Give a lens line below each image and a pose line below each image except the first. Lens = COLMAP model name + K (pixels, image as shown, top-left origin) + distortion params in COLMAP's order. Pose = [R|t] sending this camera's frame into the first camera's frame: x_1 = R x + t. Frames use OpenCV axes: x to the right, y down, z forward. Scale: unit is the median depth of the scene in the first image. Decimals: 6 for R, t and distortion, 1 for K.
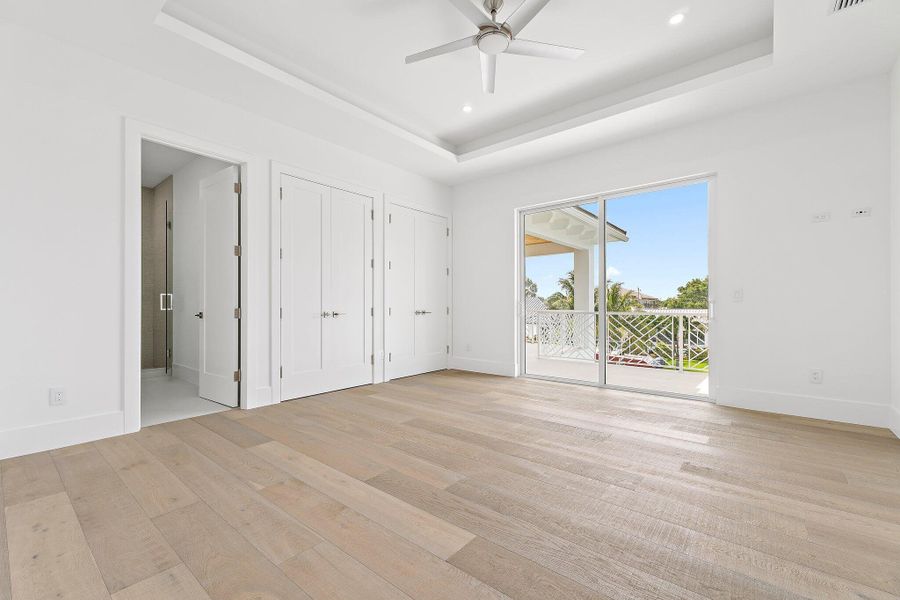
lens RADIAL K [[381.3, 0, 443.0], [0, 381.3, 298.5], [0, 0, 1]] dist [0.005918, -0.001507]
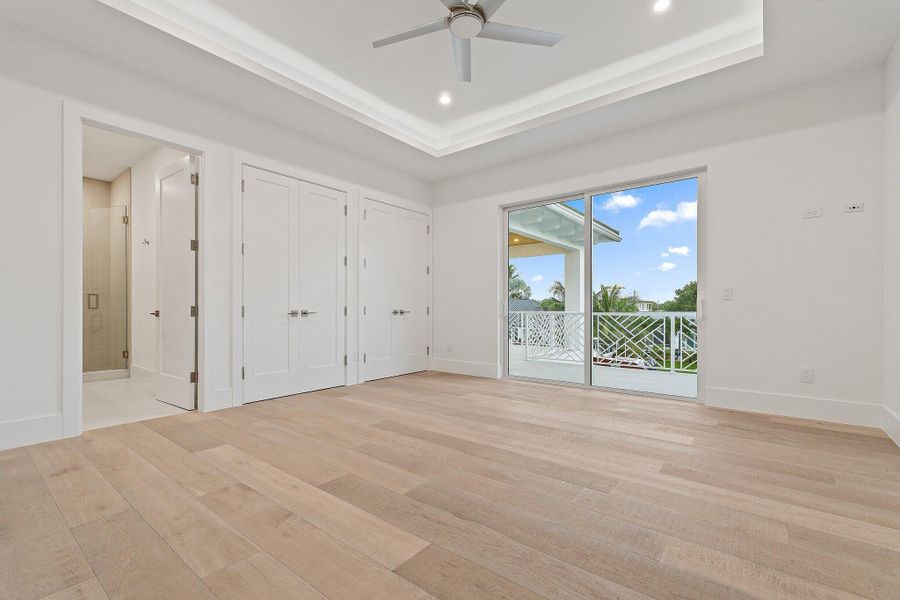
lens RADIAL K [[381.3, 0, 444.6], [0, 381.3, 308.2], [0, 0, 1]] dist [0.005918, -0.001507]
pose [[0.999971, -0.006411, 0.004017, 0.081274], [0.006366, 0.999918, 0.011101, 0.024695], [-0.004088, -0.011075, 0.999930, 0.048985]]
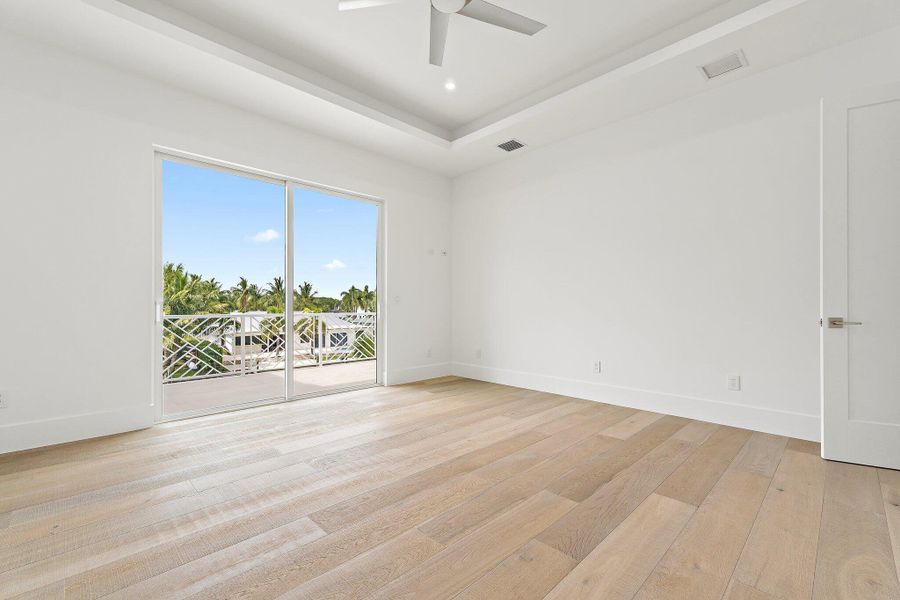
lens RADIAL K [[381.3, 0, 458.3], [0, 381.3, 305.6], [0, 0, 1]] dist [0.005918, -0.001507]
pose [[0.117515, -0.001358, 0.993070, -0.770671], [-0.015031, 0.999882, 0.003146, 0.005708], [-0.992957, -0.015297, 0.117481, 0.936807]]
